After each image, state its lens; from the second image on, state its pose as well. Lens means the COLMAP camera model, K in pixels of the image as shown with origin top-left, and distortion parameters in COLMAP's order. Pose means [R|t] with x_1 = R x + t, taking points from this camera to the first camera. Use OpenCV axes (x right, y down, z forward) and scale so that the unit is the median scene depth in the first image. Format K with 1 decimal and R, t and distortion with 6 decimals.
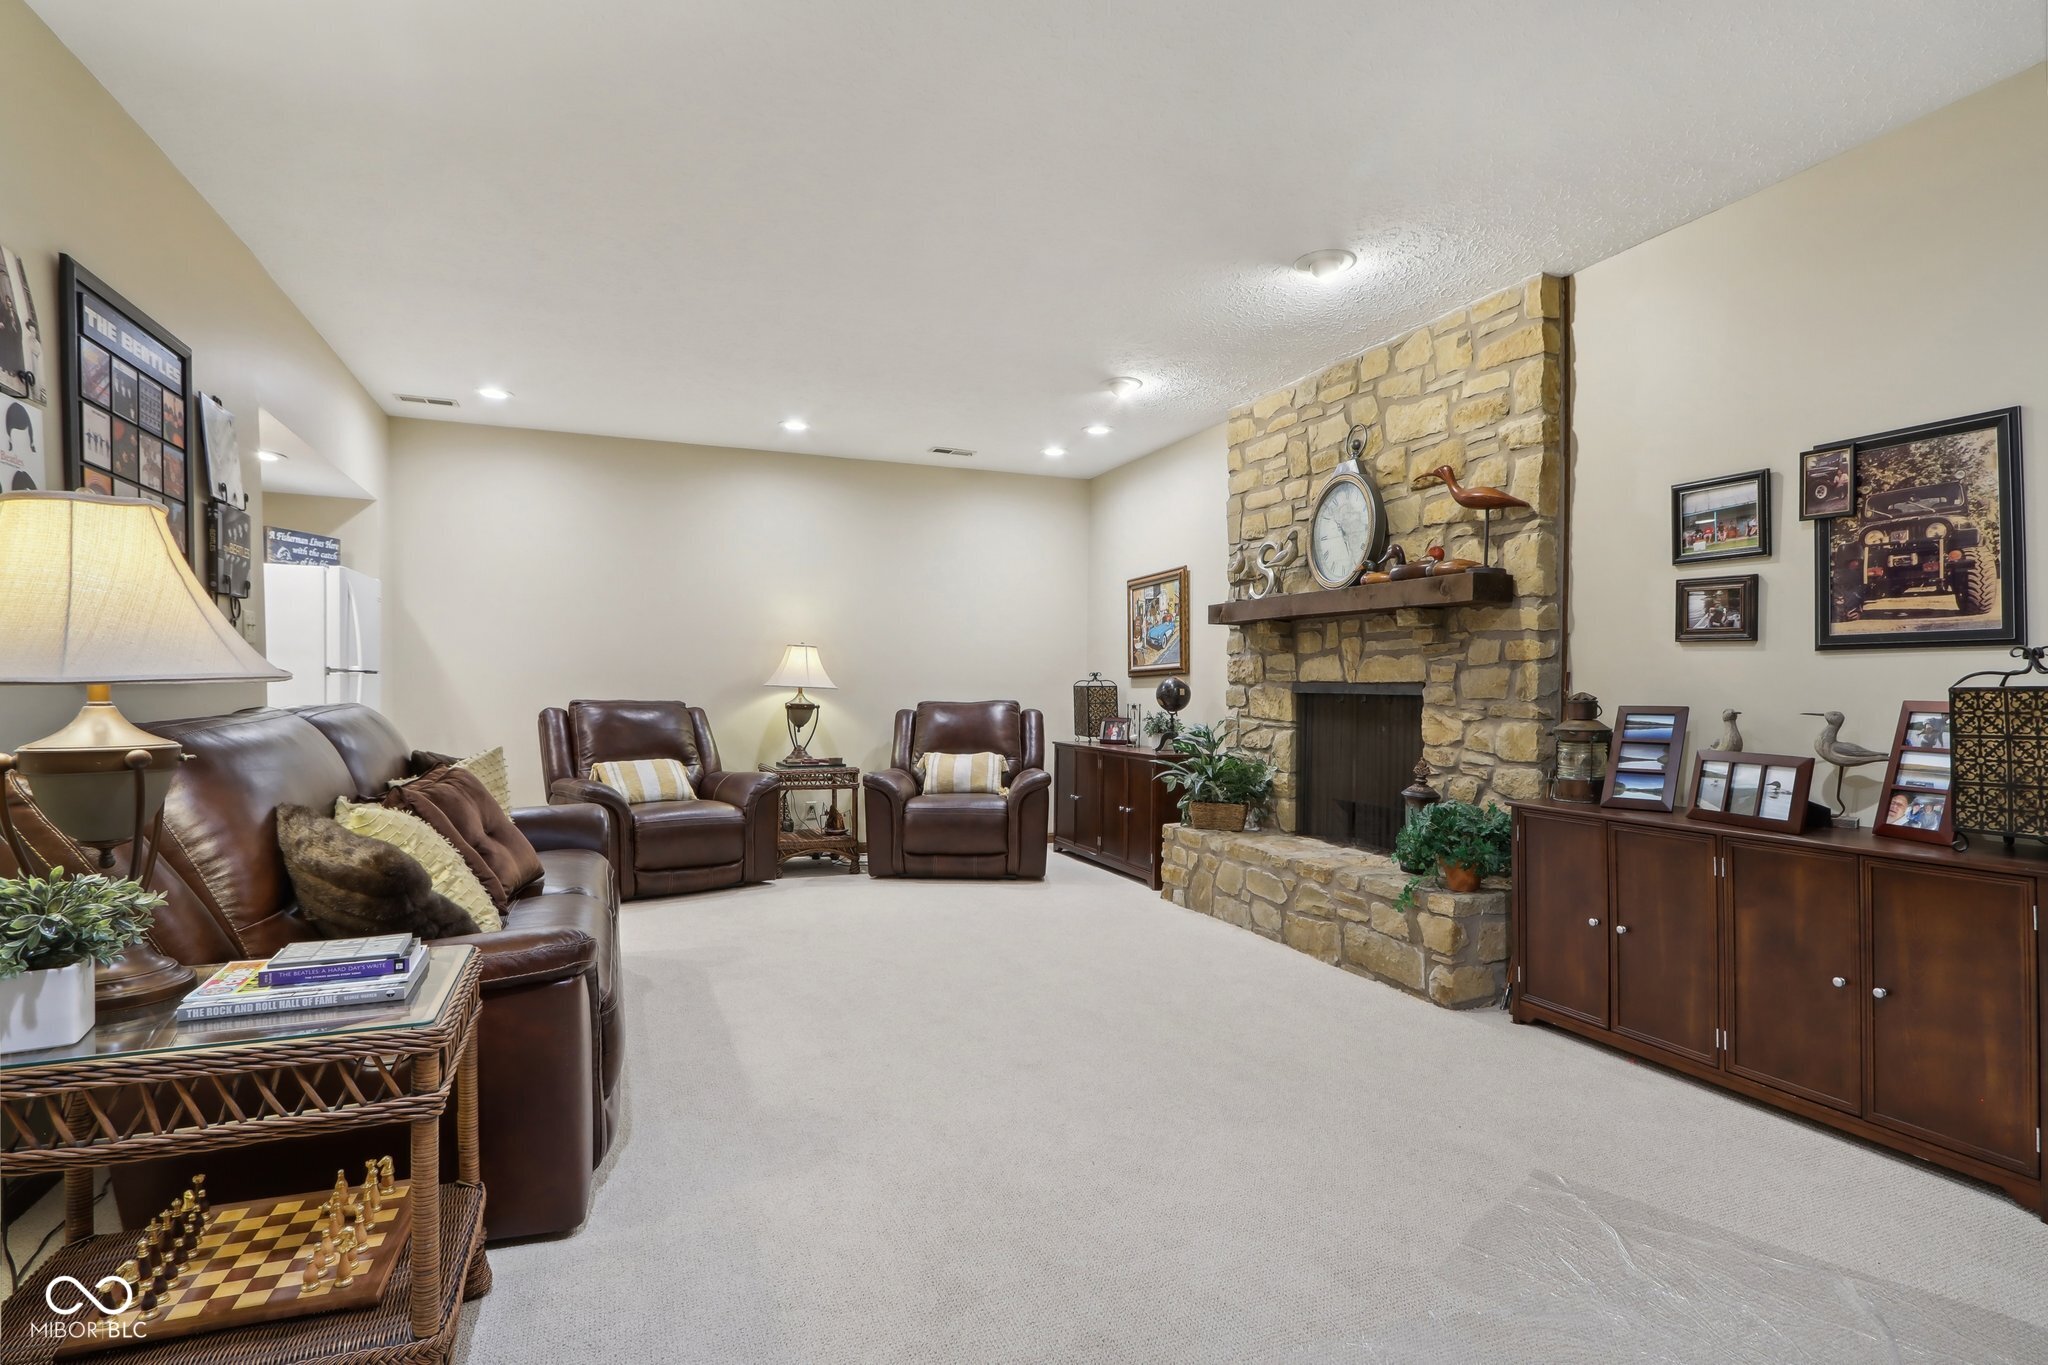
lens RADIAL K [[1020.8, 0, 1032.7], [0, 1020.8, 690.4], [0, 0, 1]] dist [0.000132, -0.000406]
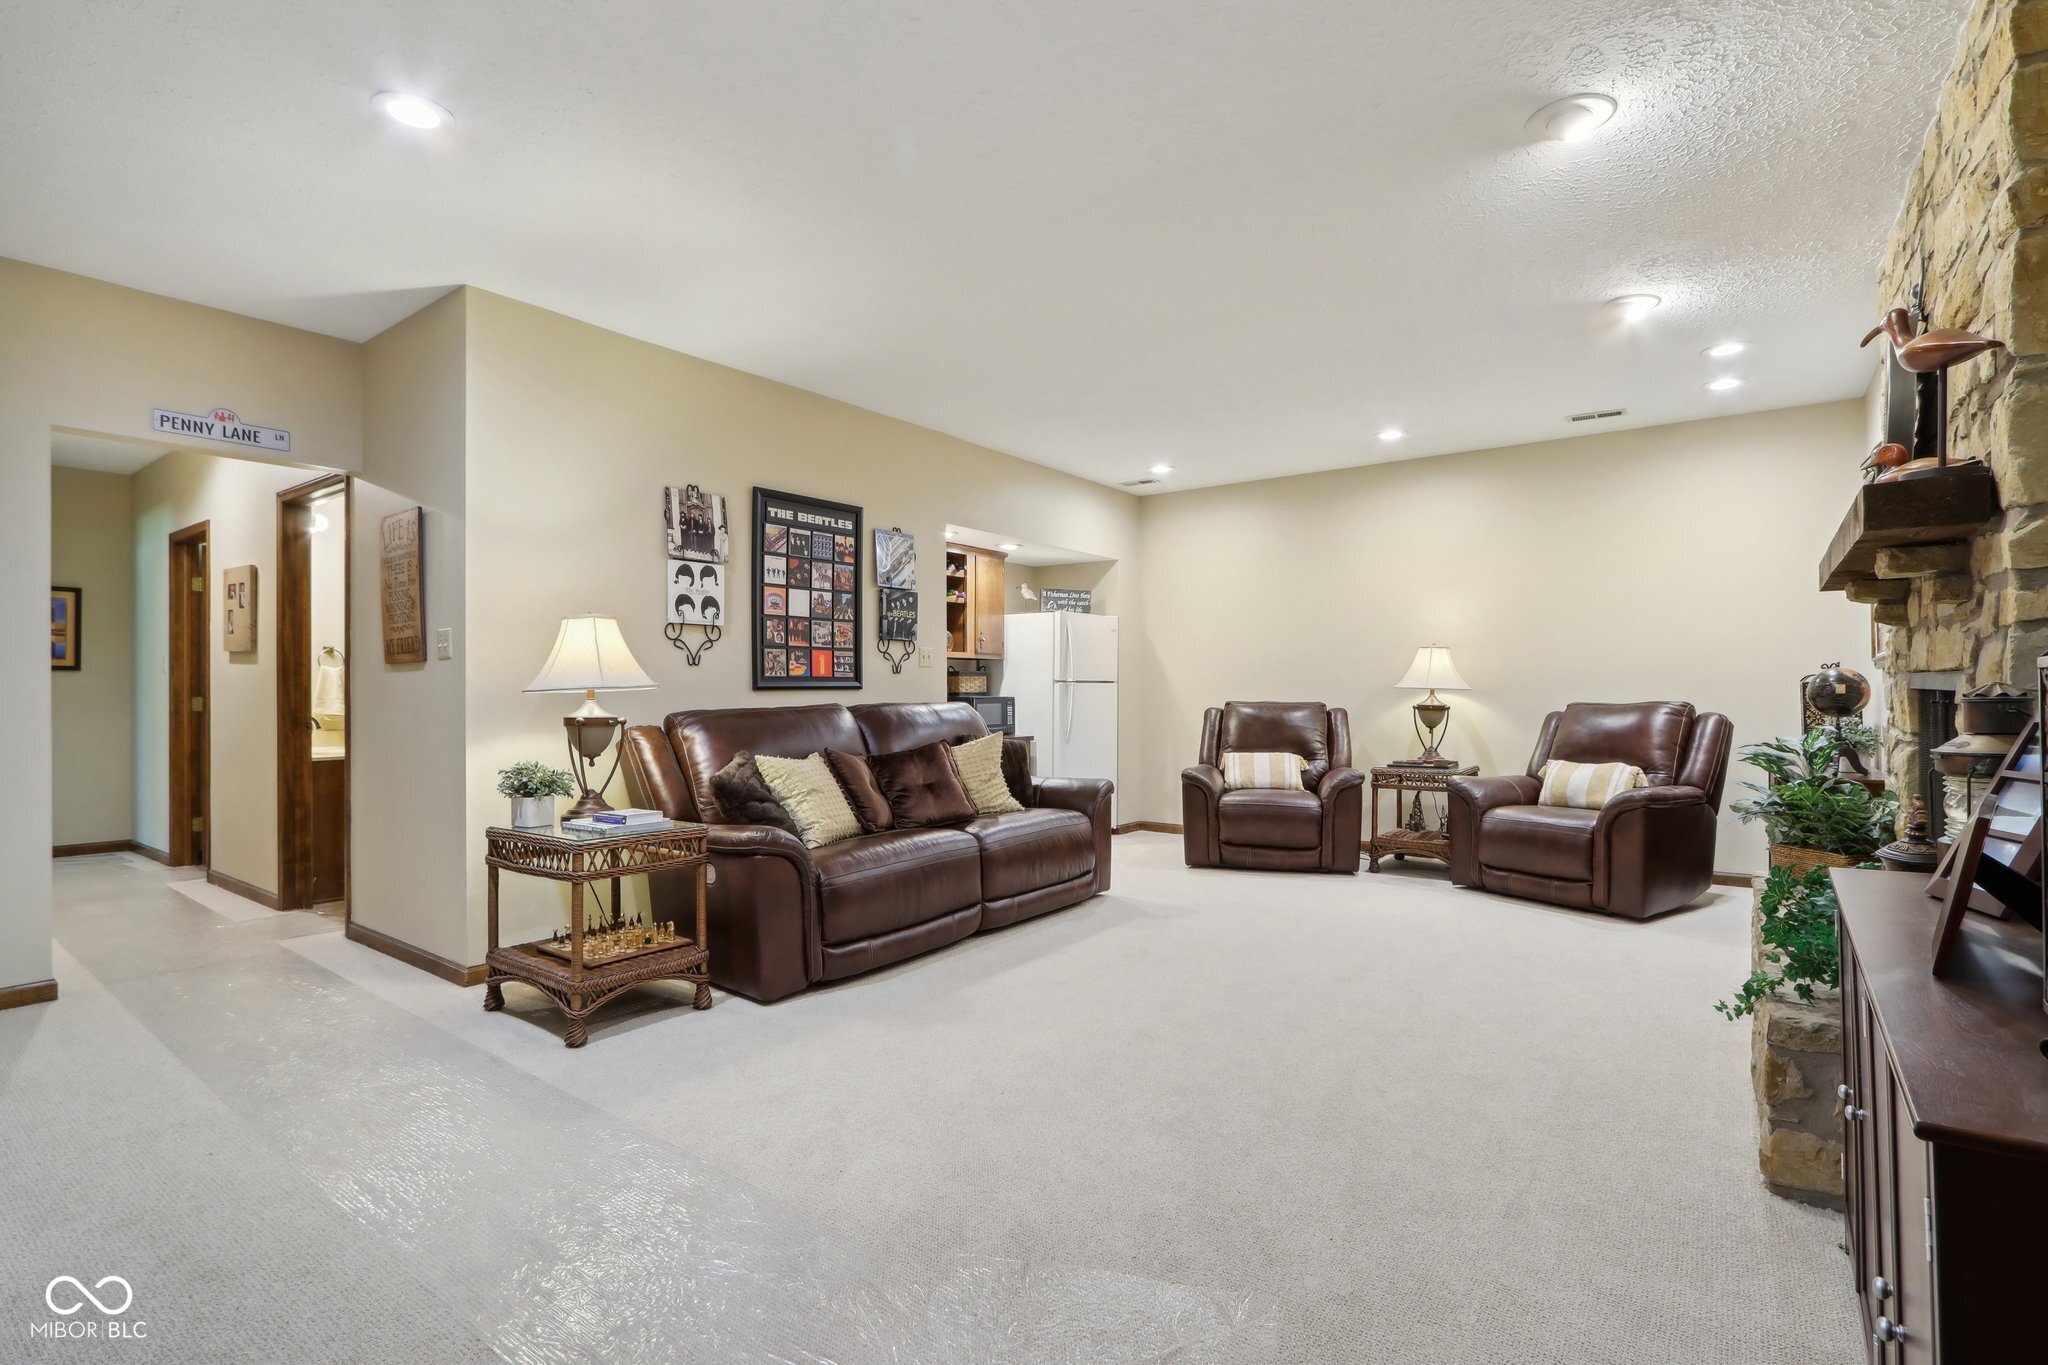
lens RADIAL K [[965.8, 0, 1018.6], [0, 965.8, 682.6], [0, 0, 1]] dist [-0.021624, 0.000146]
pose [[0.519645, -0.015405, -0.854243, 0.544189], [0.006650, 0.999880, -0.013987, 0.002339], [0.854356, 0.001588, 0.519685, 0.239642]]
